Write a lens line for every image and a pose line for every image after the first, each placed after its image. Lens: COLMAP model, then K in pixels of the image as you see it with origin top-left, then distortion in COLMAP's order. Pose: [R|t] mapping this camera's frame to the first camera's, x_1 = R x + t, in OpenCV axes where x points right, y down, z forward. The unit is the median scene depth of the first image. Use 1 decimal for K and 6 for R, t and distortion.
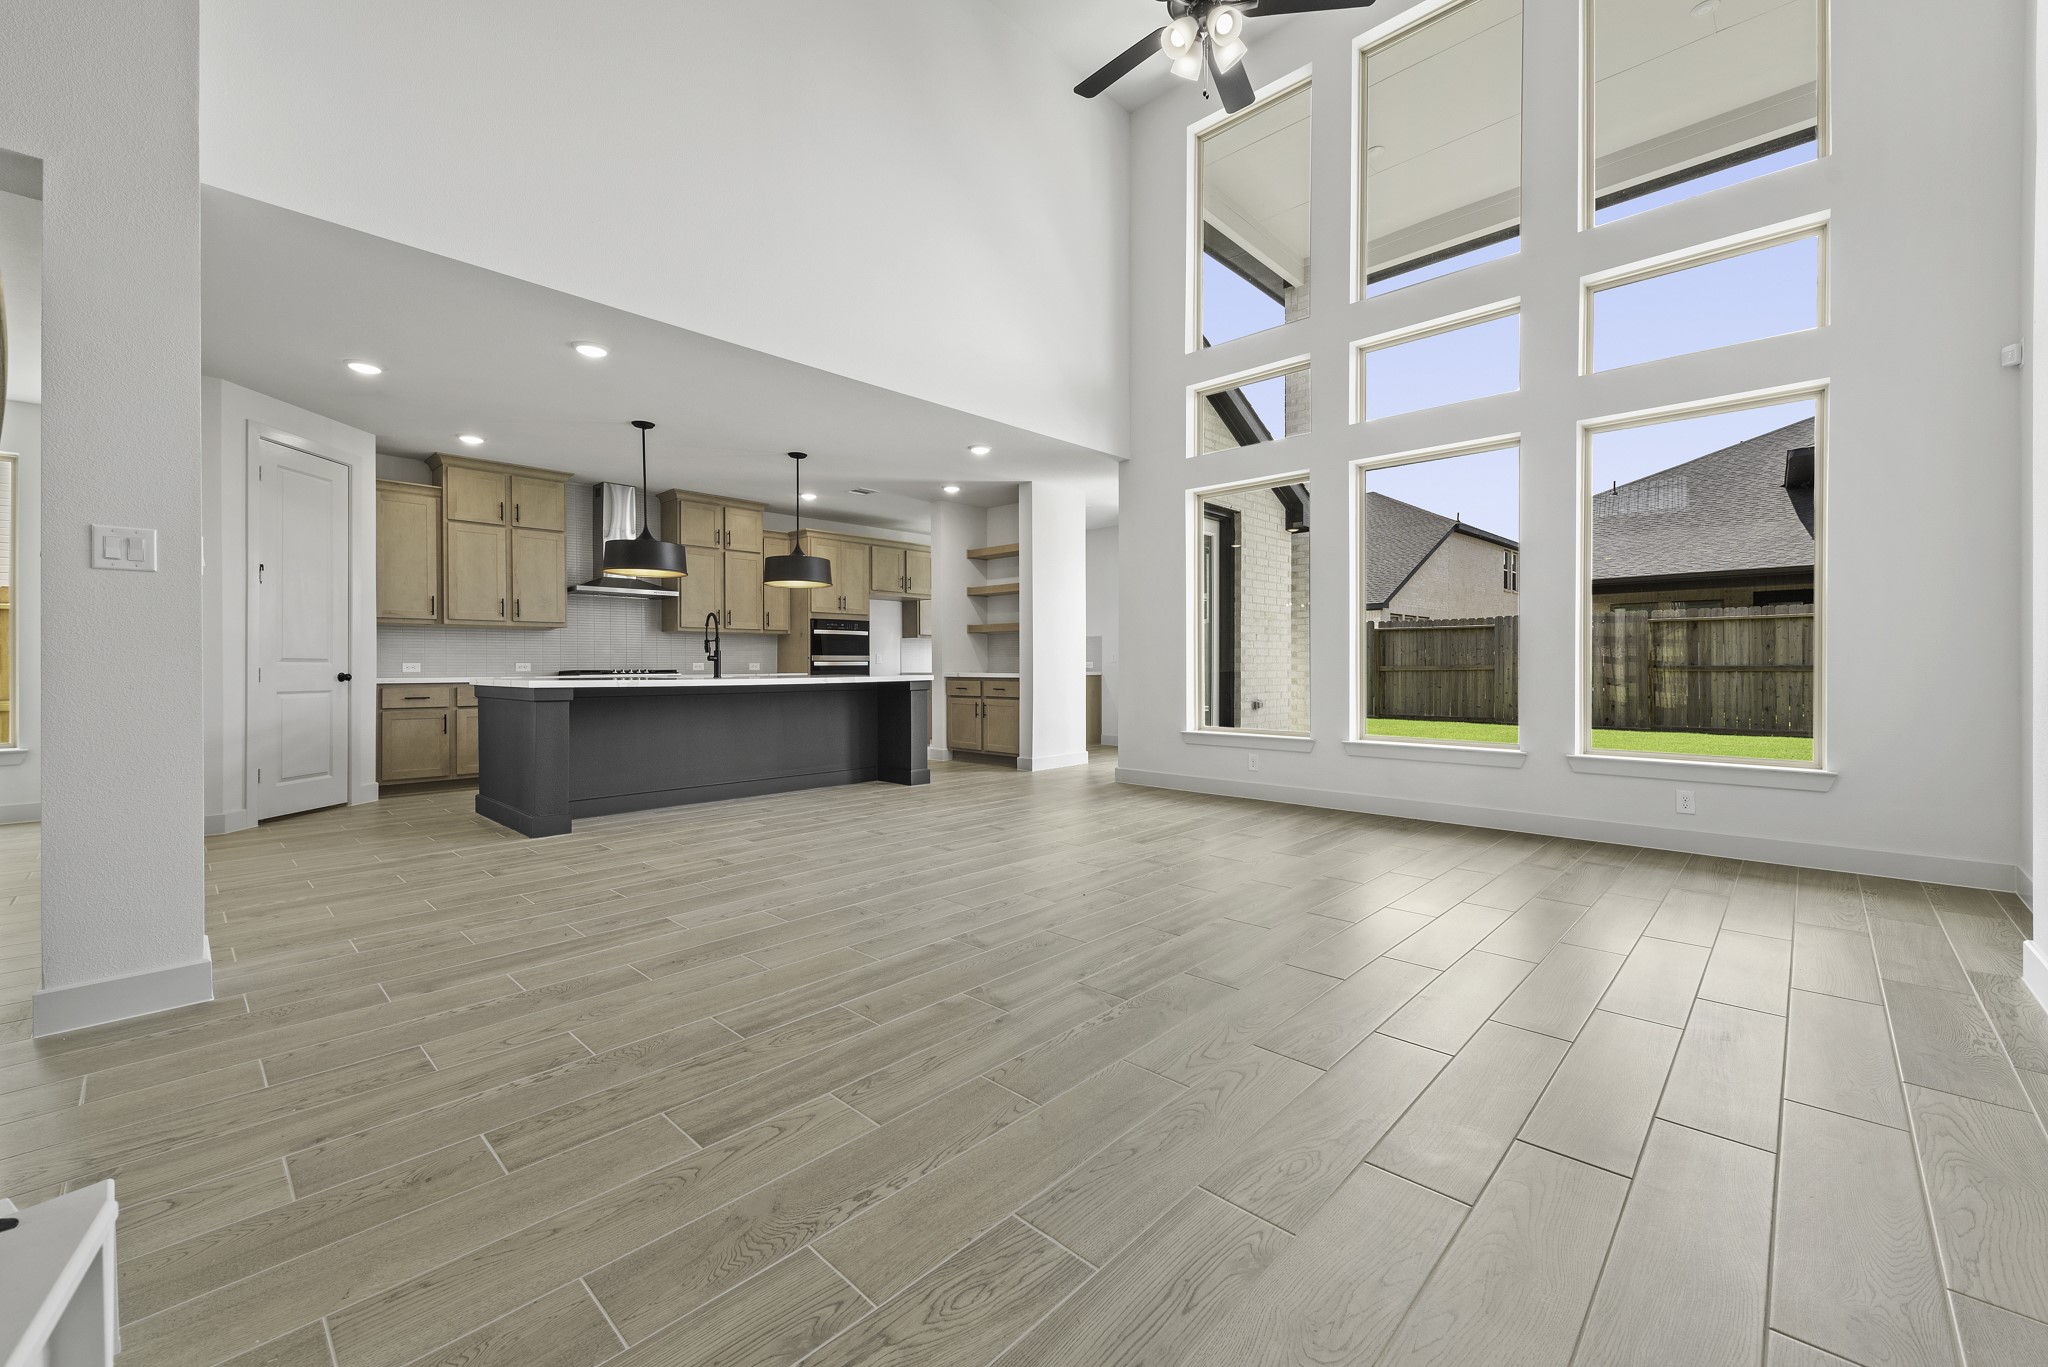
lens RADIAL K [[804.0, 0, 1025.1], [0, 804.0, 670.6], [0, 0, 1]] dist [0.010537, -0.003626]
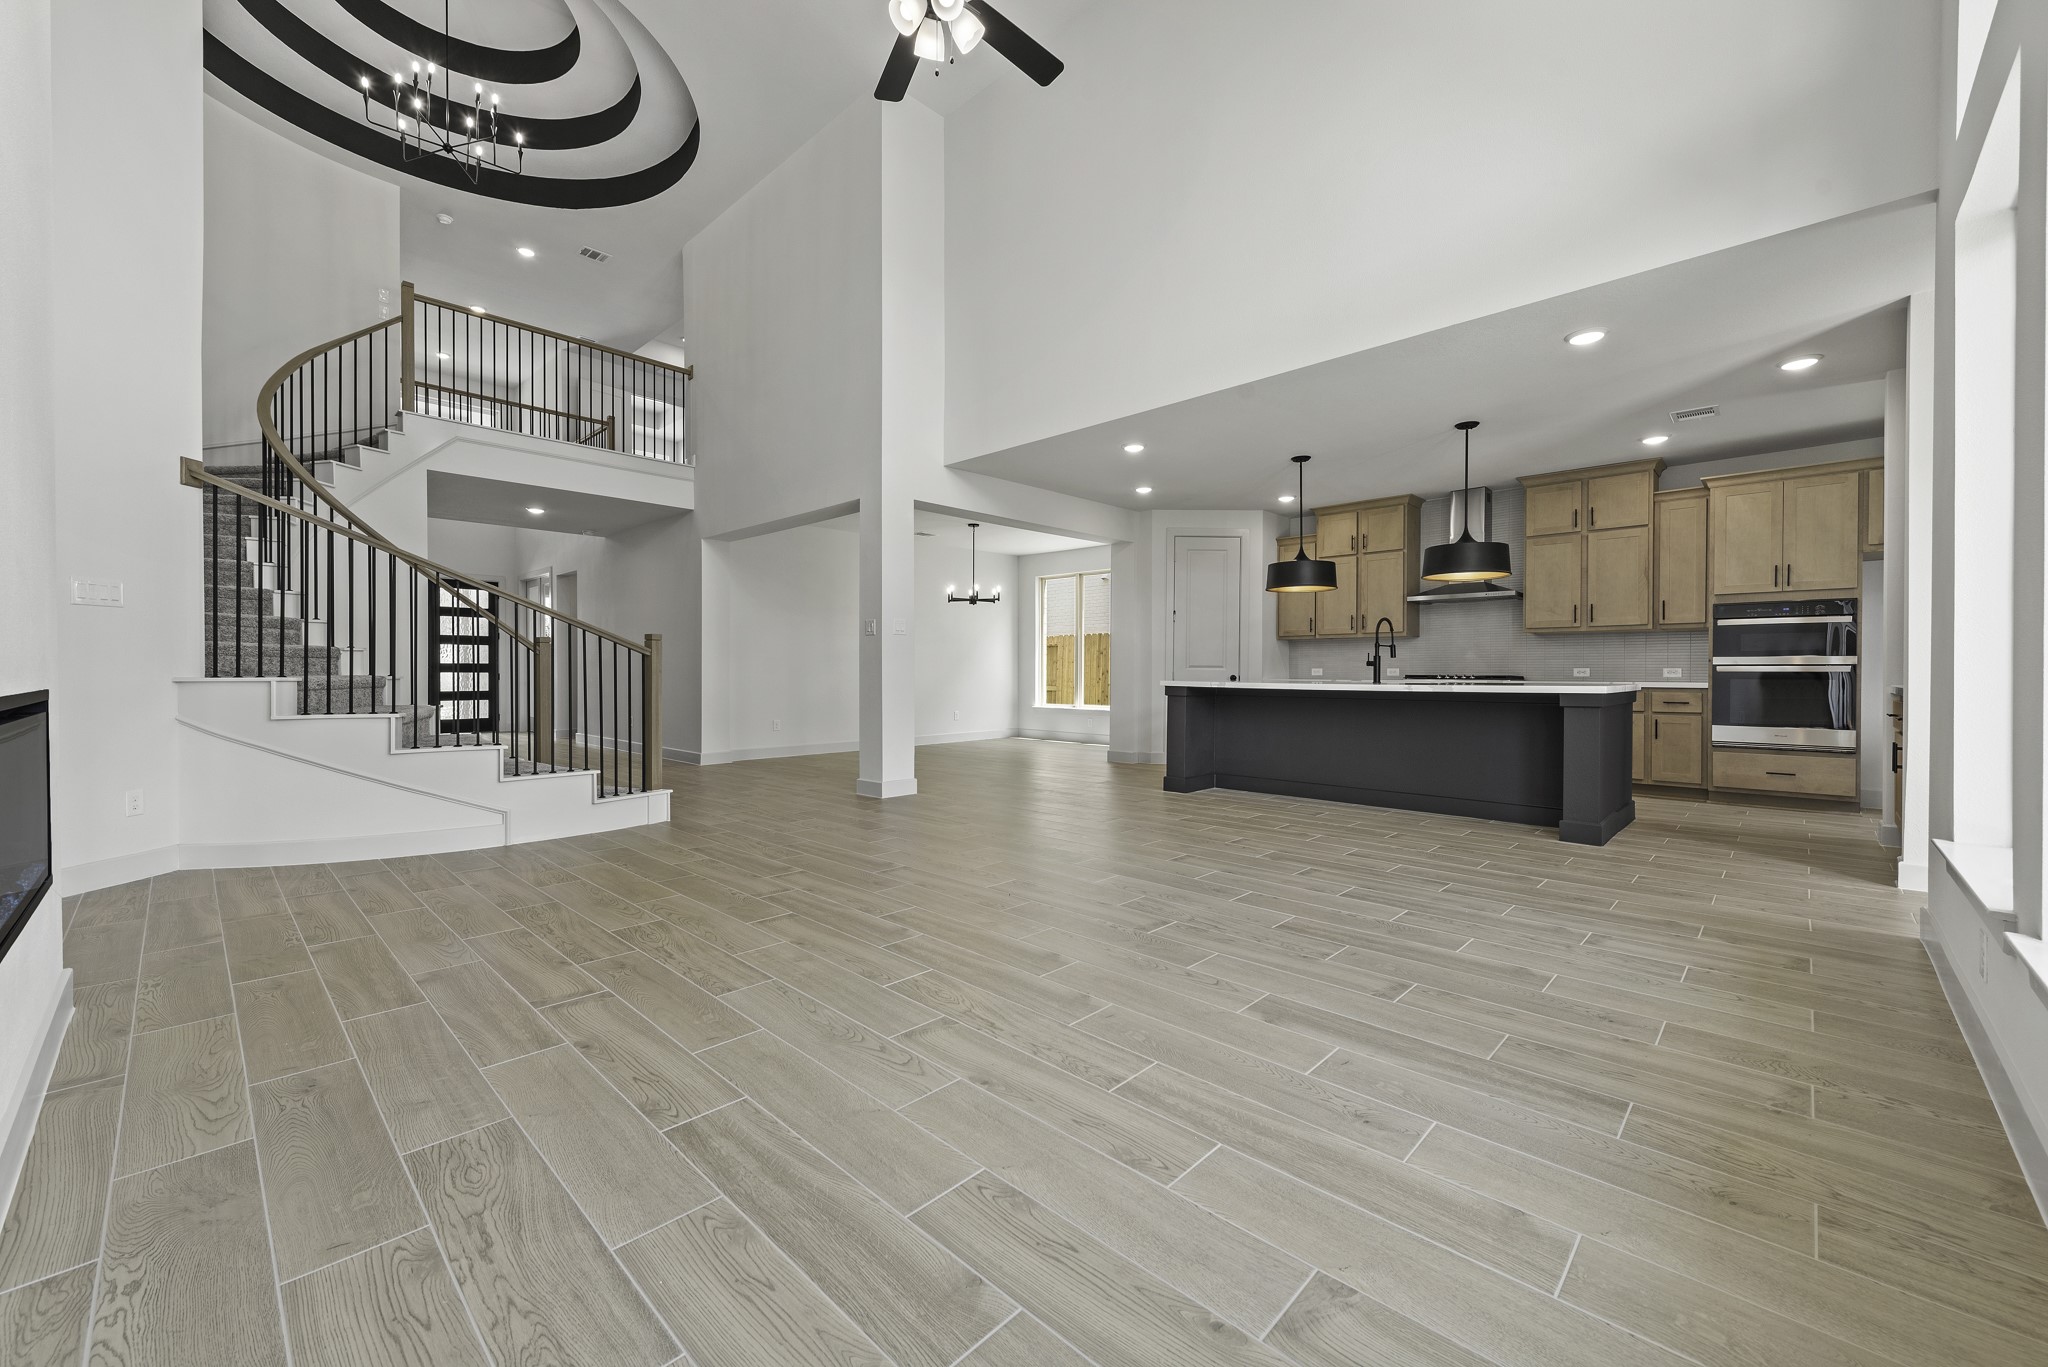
lens RADIAL K [[804.0, 0, 1037.4], [0, 804.0, 675.0], [0, 0, 1]] dist [0.010537, -0.003626]
pose [[-0.003215, 0.007645, -0.999966, 0.493376], [-0.009478, 0.999926, 0.007676, -0.003663], [0.999950, 0.009503, -0.003142, 0.469159]]
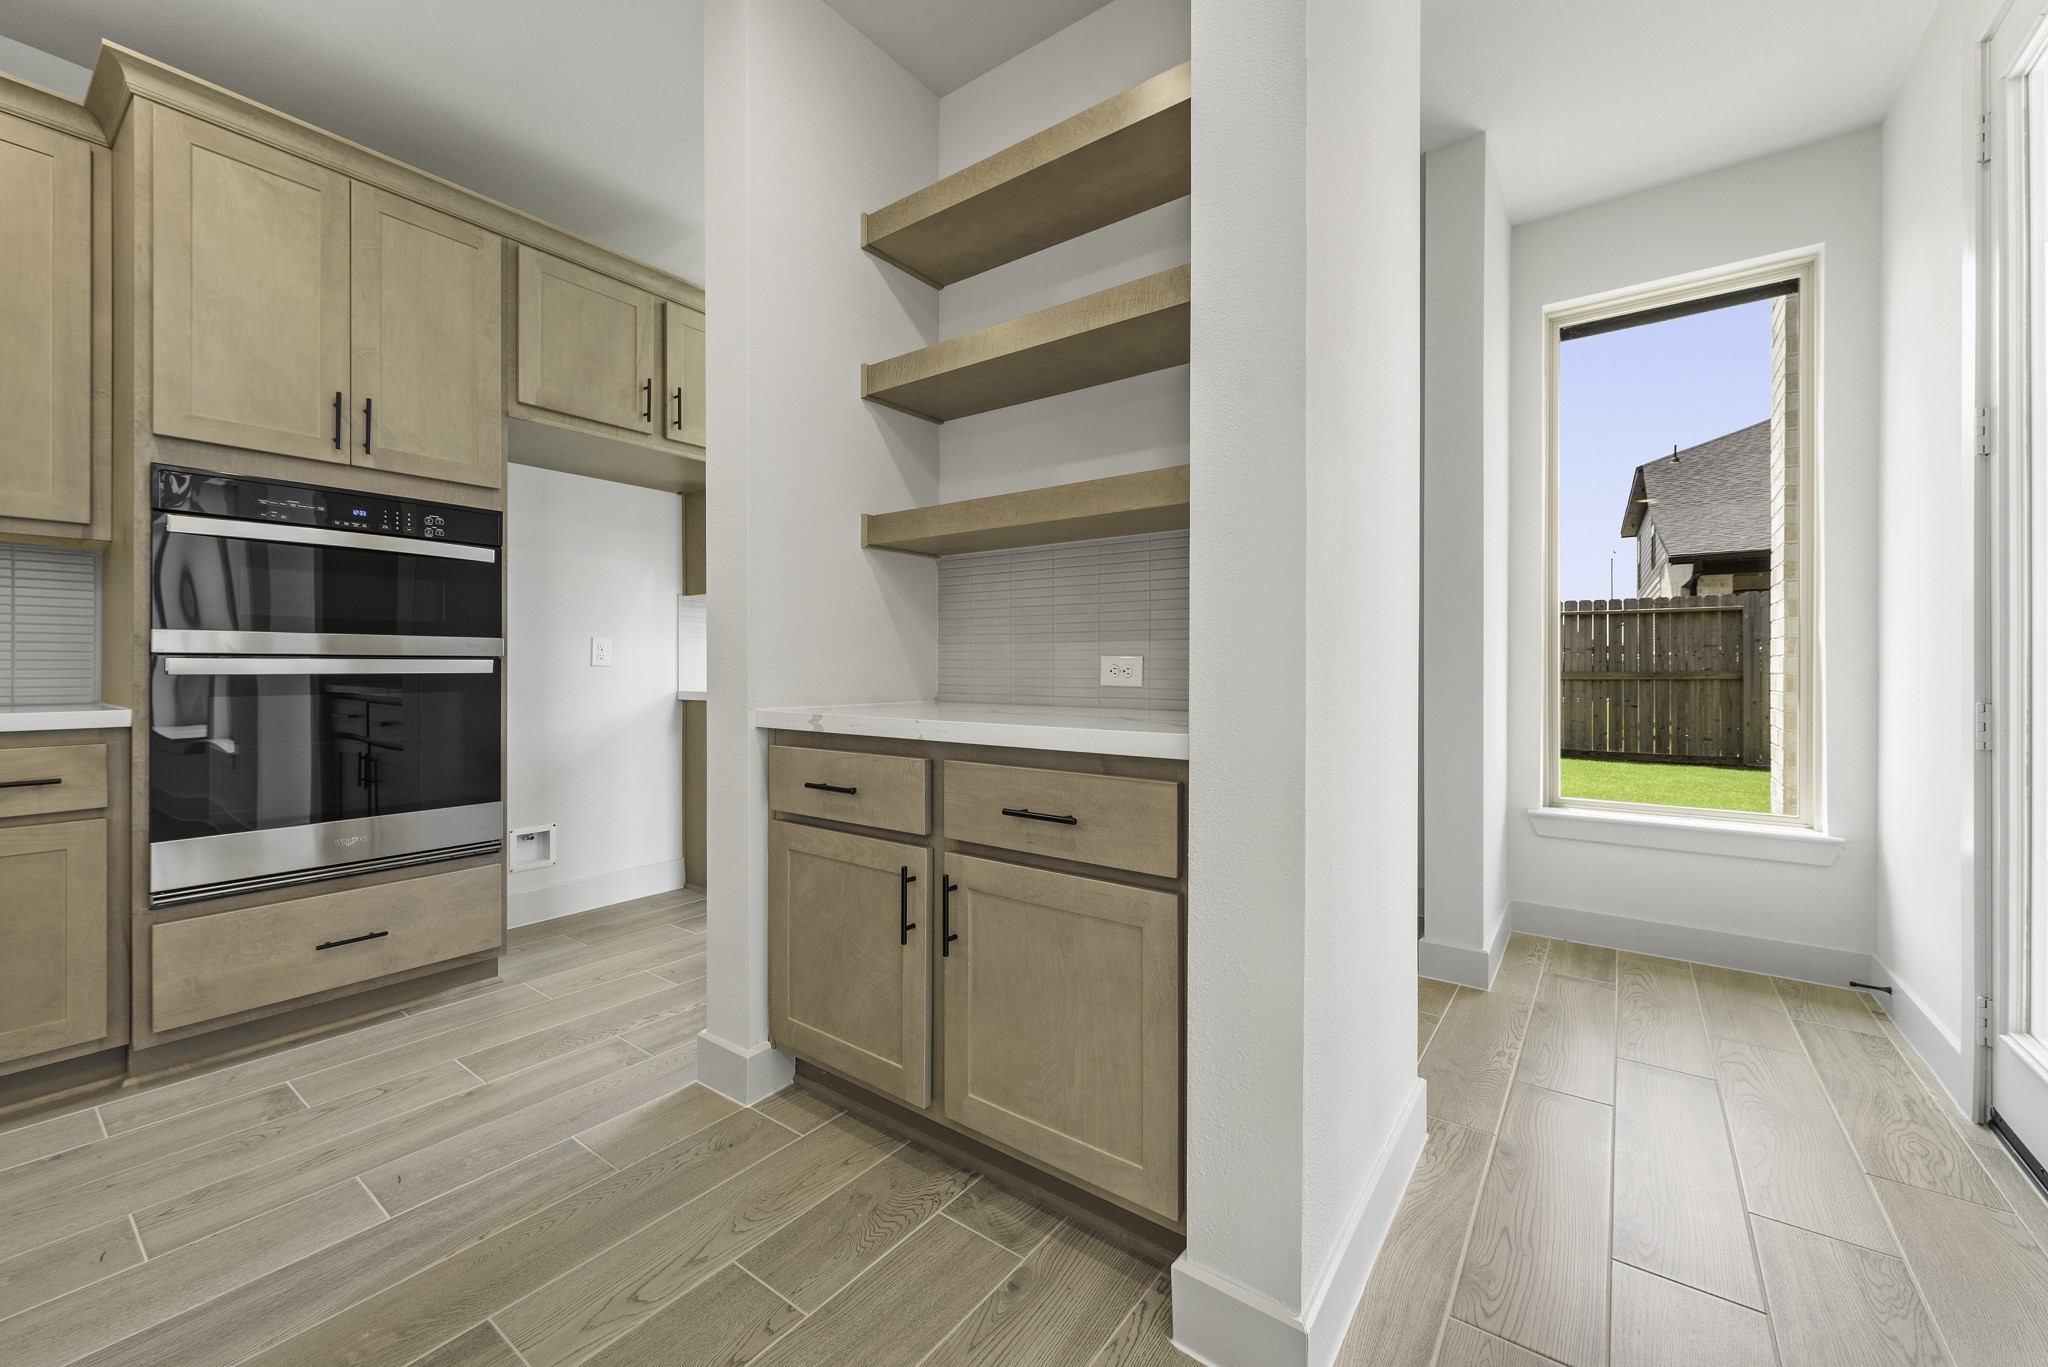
lens RADIAL K [[804.0, 0, 1009.3], [0, 804.0, 666.5], [0, 0, 1]] dist [0.010537, -0.003626]
pose [[0.994863, 0.002797, 0.101196, -0.058800], [-0.002002, 0.999966, -0.007957, -0.008151], [-0.101215, 0.007713, 0.994835, 0.849127]]
